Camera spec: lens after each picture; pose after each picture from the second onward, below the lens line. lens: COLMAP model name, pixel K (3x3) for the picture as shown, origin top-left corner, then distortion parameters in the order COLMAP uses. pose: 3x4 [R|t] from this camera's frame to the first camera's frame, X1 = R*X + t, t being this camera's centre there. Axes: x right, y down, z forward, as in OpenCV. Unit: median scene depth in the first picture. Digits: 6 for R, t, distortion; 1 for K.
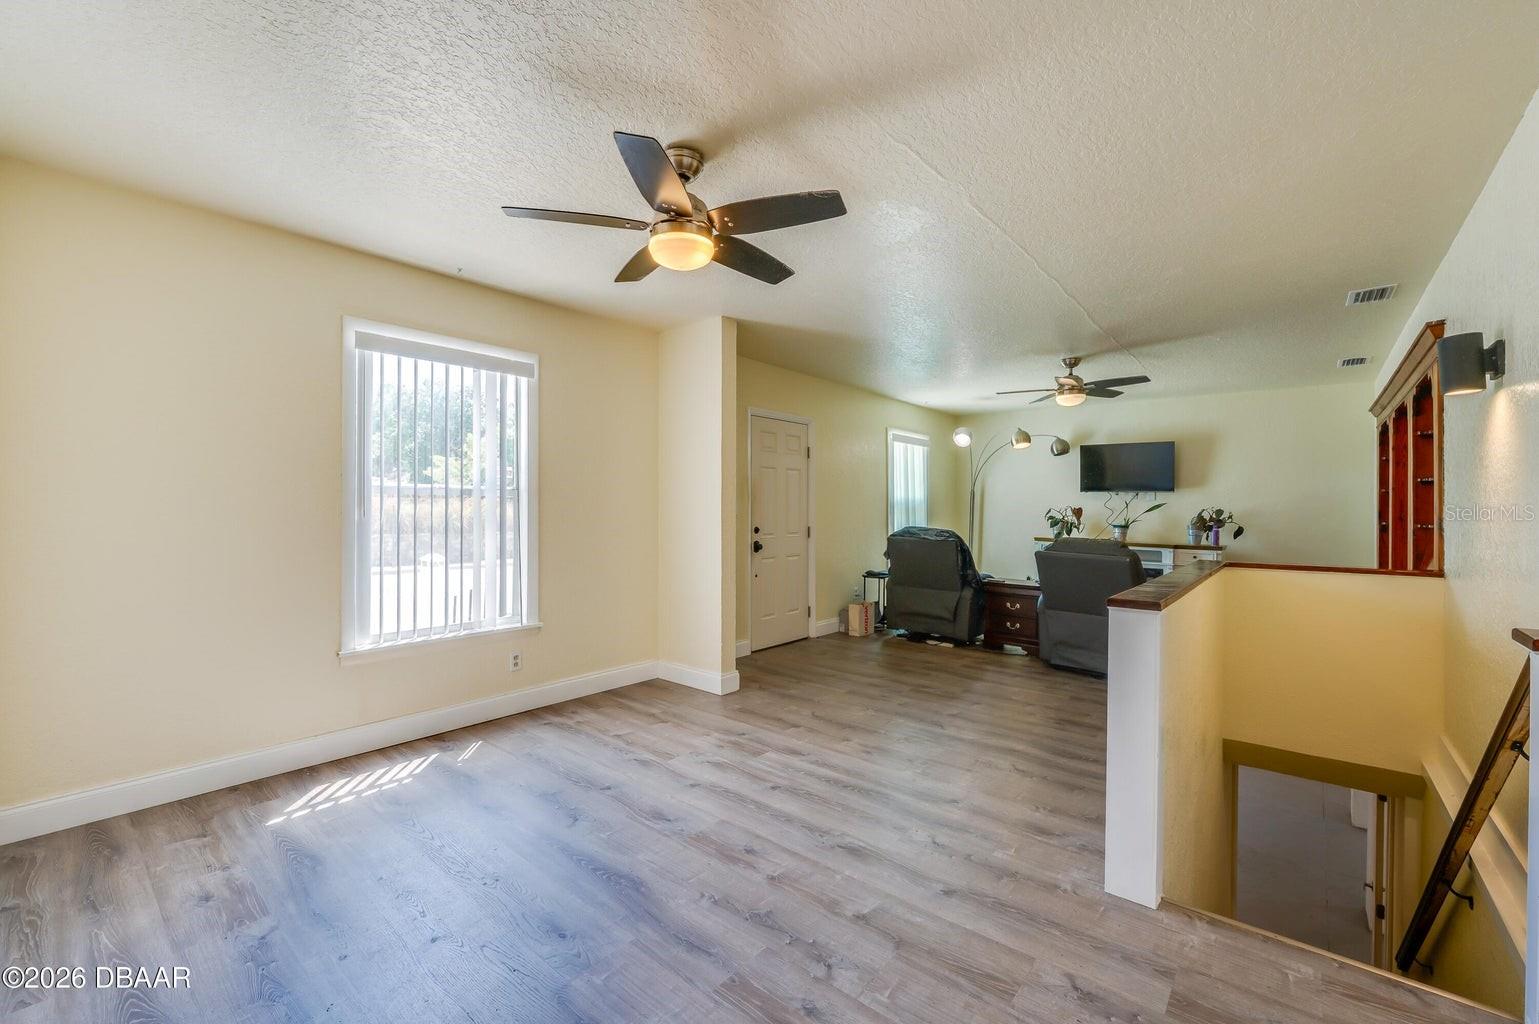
lens RADIAL K [[636.3, 0, 774.9], [0, 636.3, 513.1], [0, 0, 1]] dist [-0.016973, 0.001054]
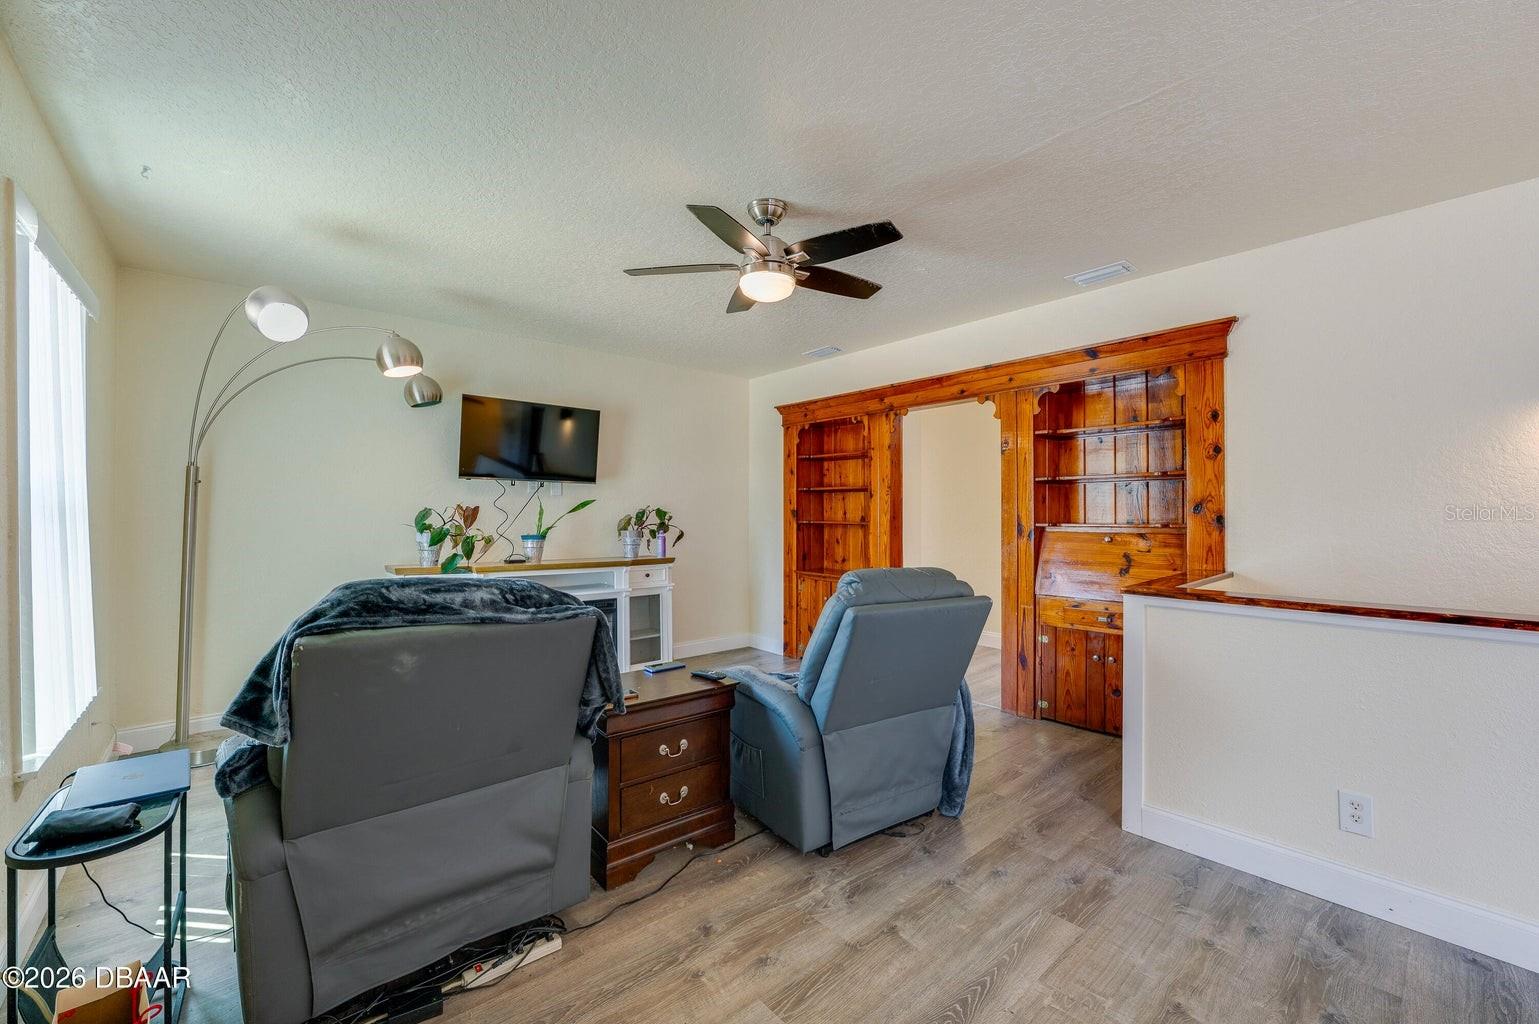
lens RADIAL K [[613.8, 0, 769.5], [0, 613.8, 512.0], [0, 0, 1]] dist [-0.018096, 0.000066]
pose [[0.163413, -0.011739, 0.986488, -0.003213], [0.009386, 0.999902, 0.010343, -0.012410], [-0.986513, 0.007569, 0.163507, 1.149269]]
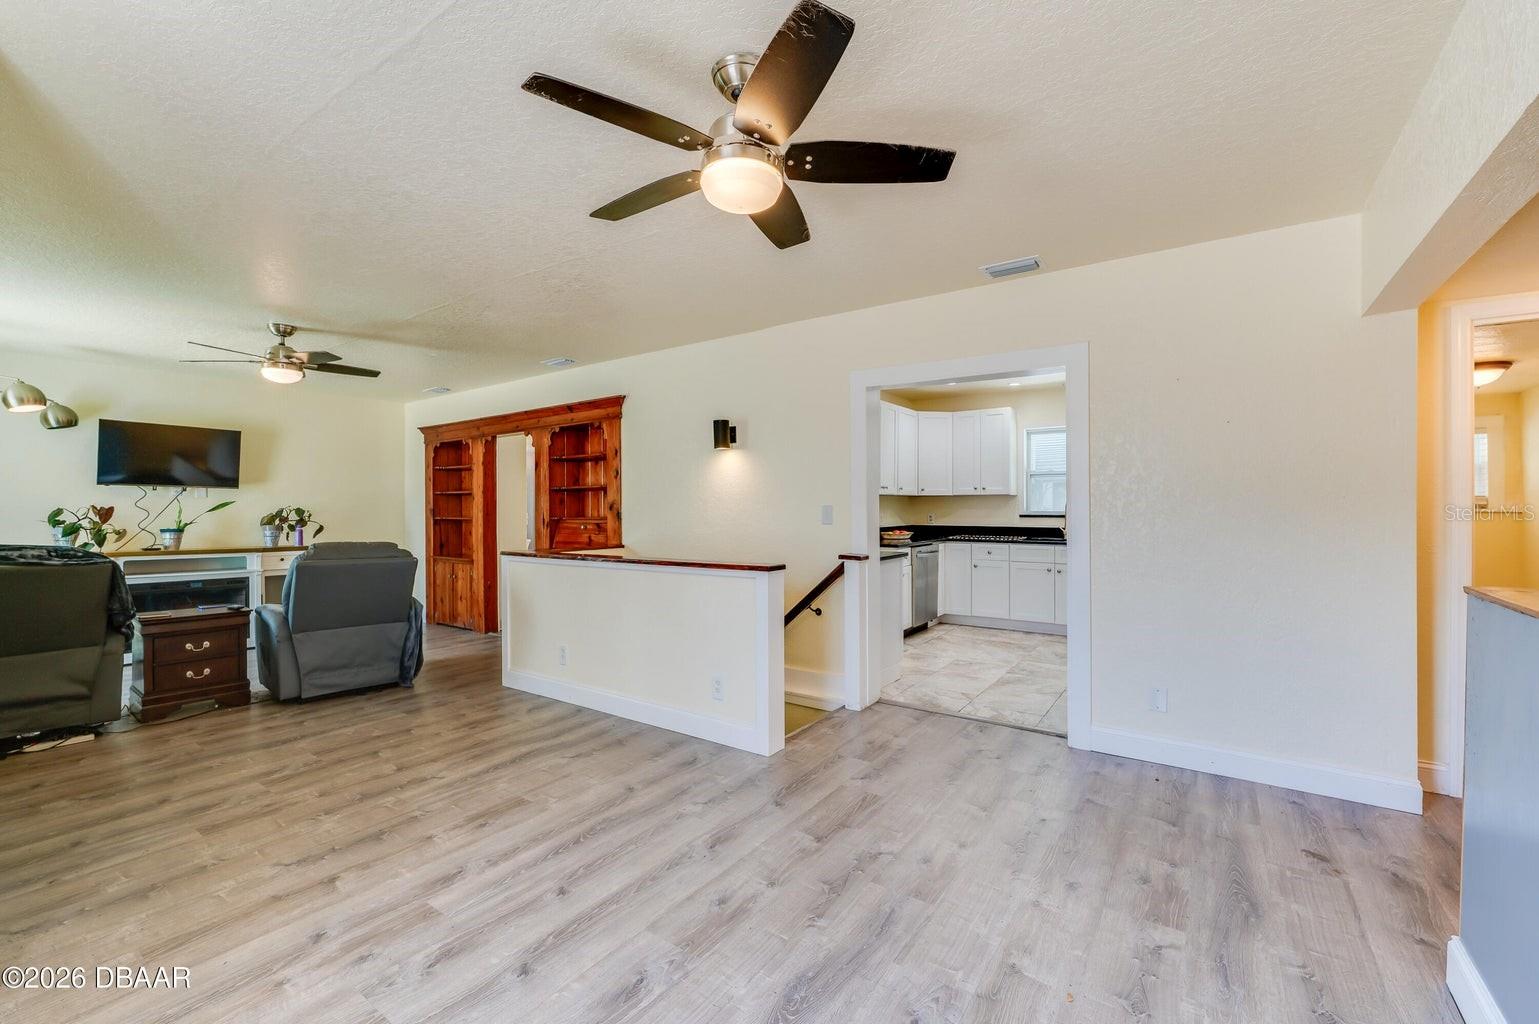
lens RADIAL K [[636.3, 0, 774.9], [0, 636.3, 513.1], [0, 0, 1]] dist [-0.016973, 0.001054]
pose [[-0.087334, -0.015634, 0.996056, -0.499542], [0.009670, 0.999816, 0.016541, -0.010746], [-0.996132, 0.011077, -0.087167, 0.545582]]
